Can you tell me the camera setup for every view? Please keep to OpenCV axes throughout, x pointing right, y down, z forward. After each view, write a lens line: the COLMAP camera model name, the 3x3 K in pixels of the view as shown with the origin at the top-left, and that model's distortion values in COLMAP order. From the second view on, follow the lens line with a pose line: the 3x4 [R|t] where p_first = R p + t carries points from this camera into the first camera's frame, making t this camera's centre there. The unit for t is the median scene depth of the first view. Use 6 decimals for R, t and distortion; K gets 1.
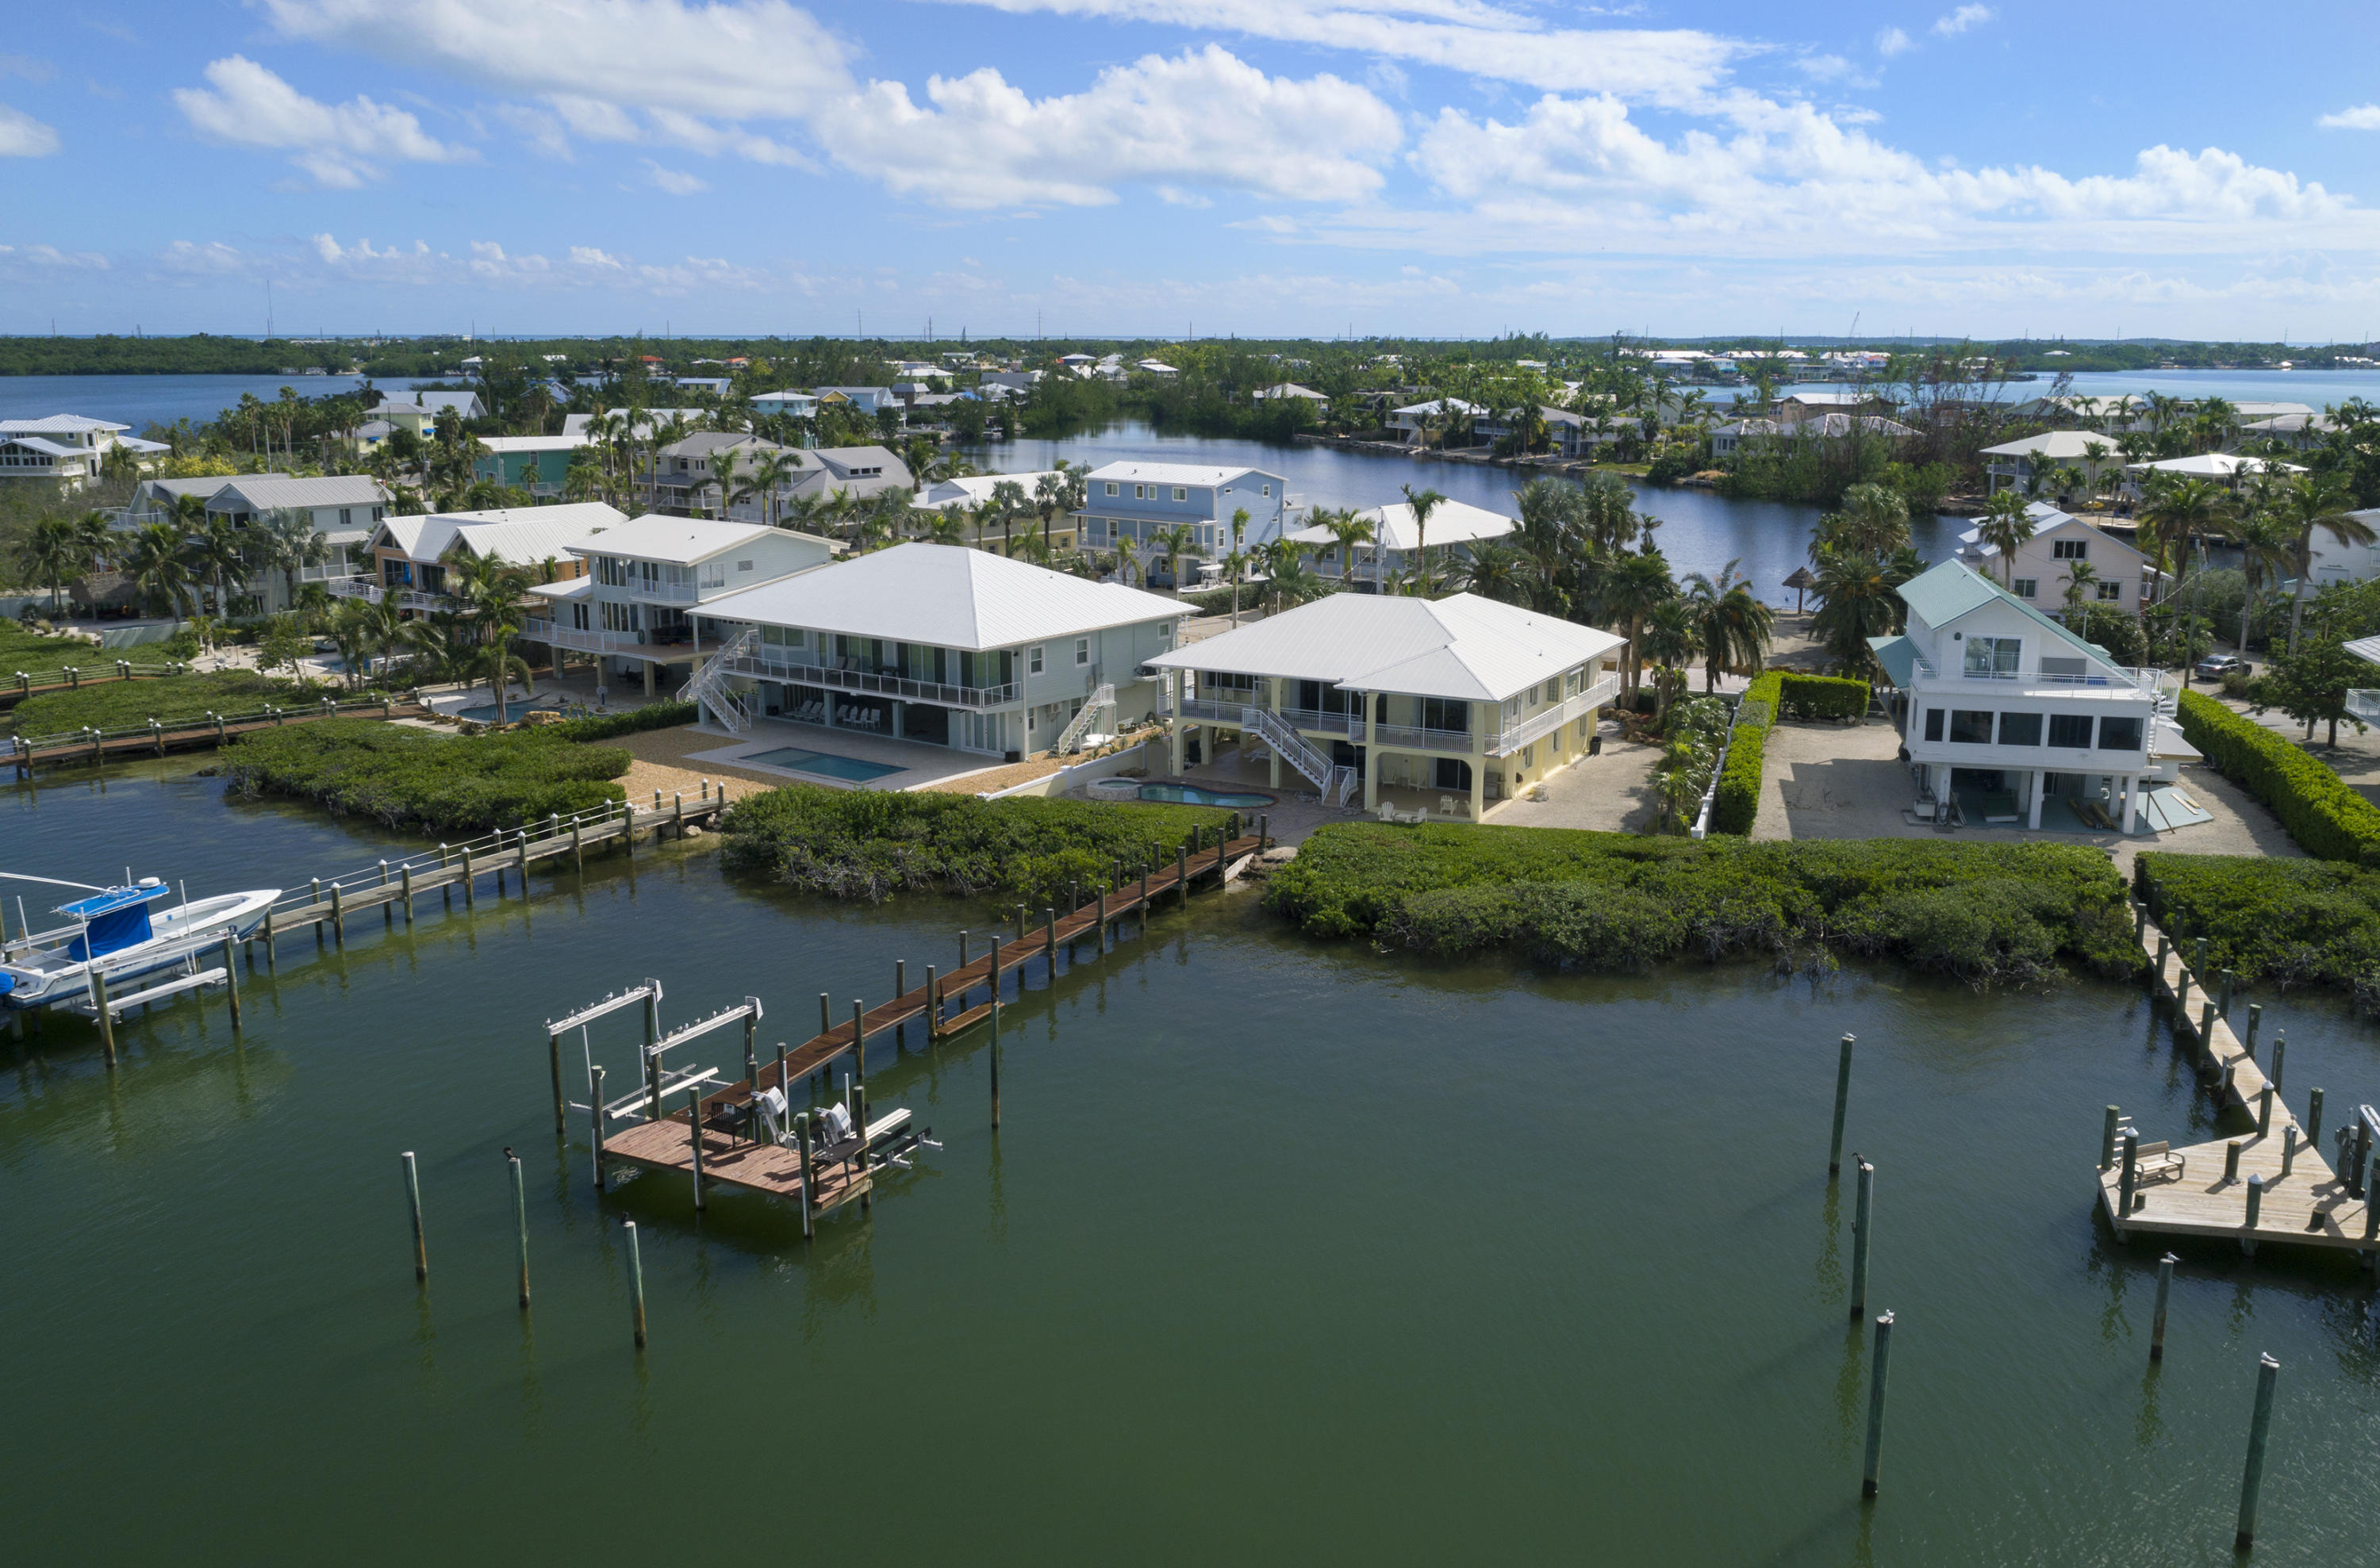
lens RADIAL K [[1722.6, 0, 1127.3], [0, 1722.6, 688.0], [0, 0, 1]] dist [-0.009858, 0.005078]
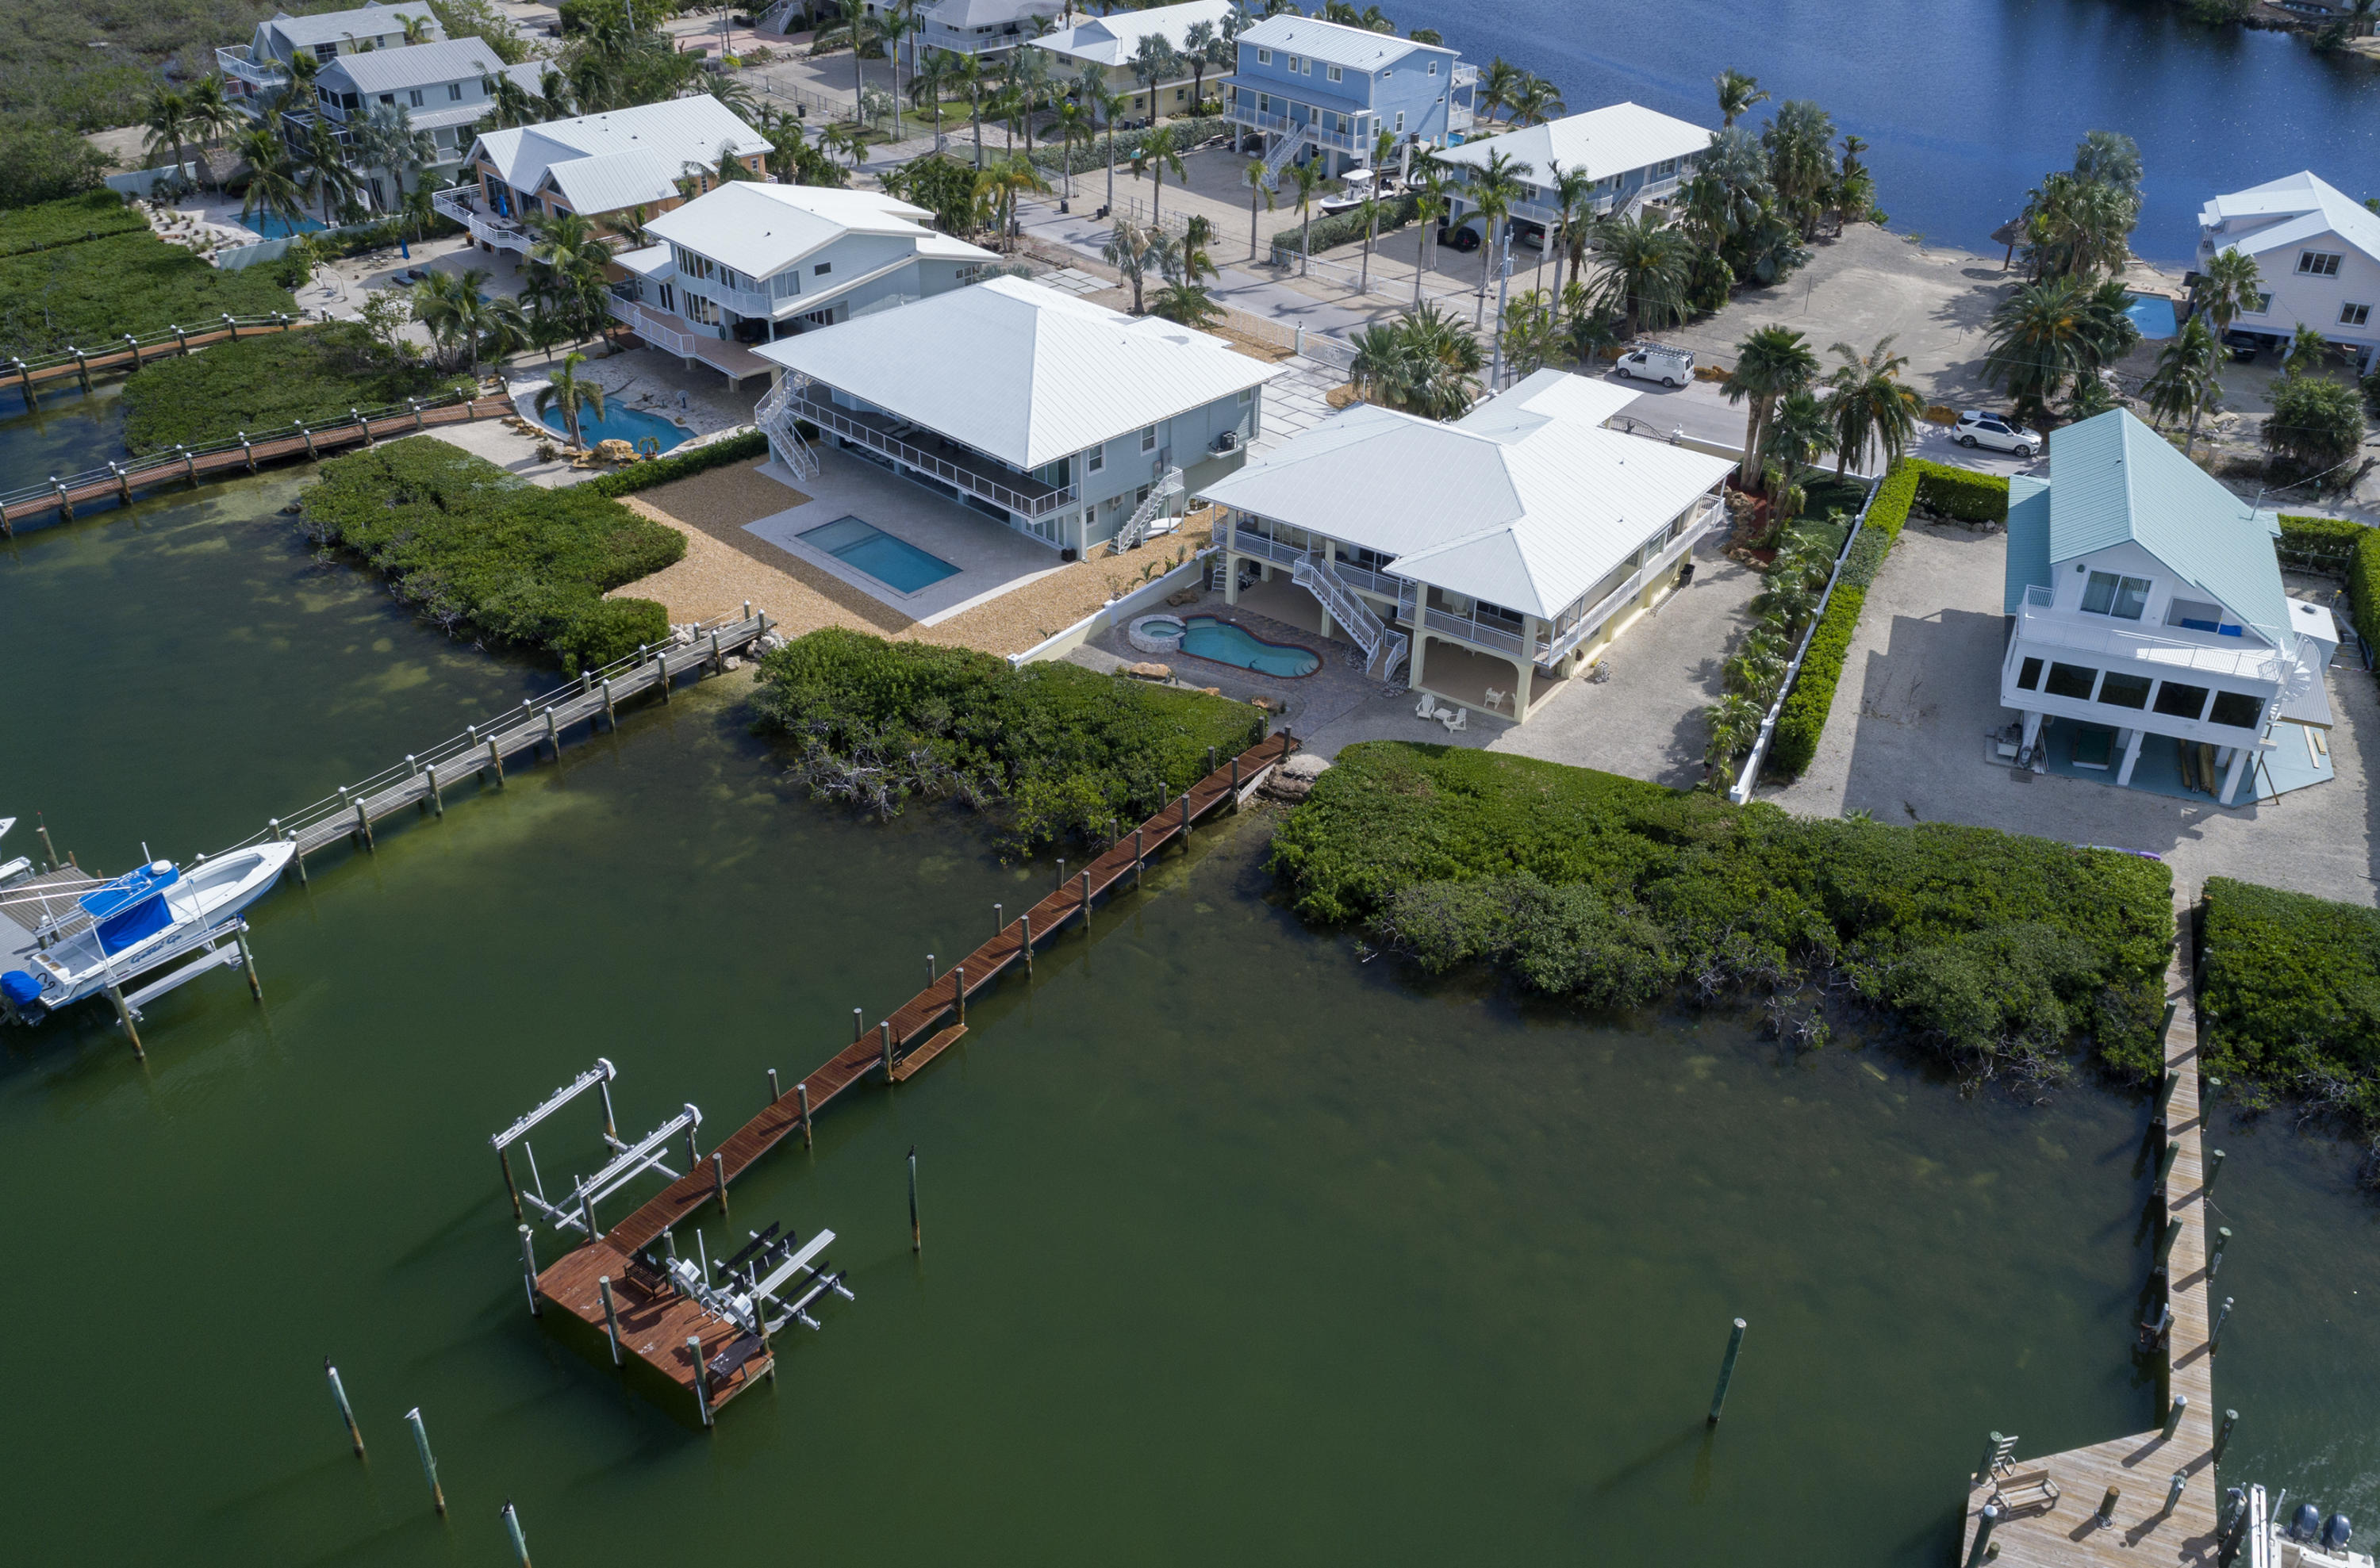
lens RADIAL K [[1722.6, 0, 1127.3], [0, 1722.6, 688.0], [0, 0, 1]] dist [-0.009858, 0.005078]
pose [[0.993673, 0.059763, -0.095092, 0.074075], [-0.027410, 0.950111, 0.310705, -0.226476], [0.108917, -0.306133, 0.945738, 0.074502]]
